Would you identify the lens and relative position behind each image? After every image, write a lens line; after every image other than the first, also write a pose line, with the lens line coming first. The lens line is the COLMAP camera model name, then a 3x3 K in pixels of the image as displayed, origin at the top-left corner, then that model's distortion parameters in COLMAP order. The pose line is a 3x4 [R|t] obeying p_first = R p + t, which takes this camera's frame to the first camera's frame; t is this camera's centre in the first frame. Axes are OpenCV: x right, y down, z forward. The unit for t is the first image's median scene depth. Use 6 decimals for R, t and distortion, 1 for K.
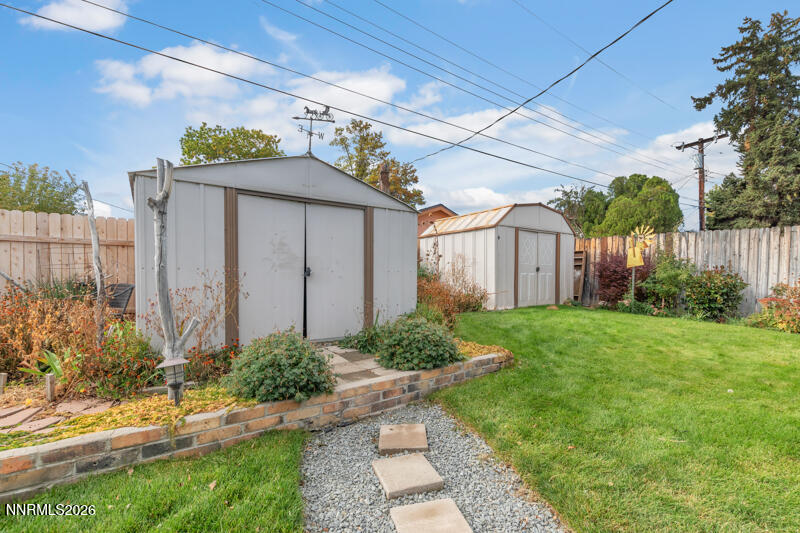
lens RADIAL K [[355.2, 0, 400.9], [0, 355.2, 271.4], [0, 0, 1]] dist [0.007012, -0.000544]
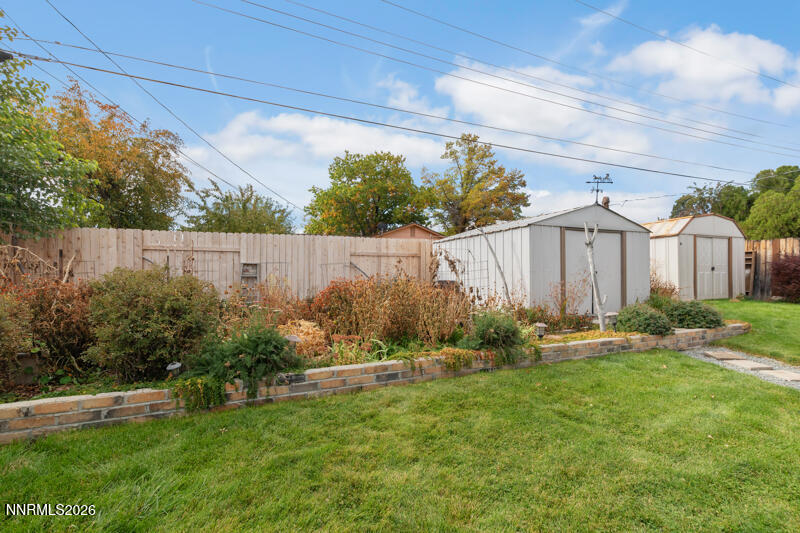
lens RADIAL K [[343.6, 0, 395.1], [0, 343.6, 263.3], [0, 0, 1]] dist [0.001099, -0.000388]
pose [[0.970571, -0.012784, -0.240474, -0.145982], [0.008106, 0.999758, -0.020432, -0.003373], [0.240677, 0.017881, 0.970440, -0.147474]]
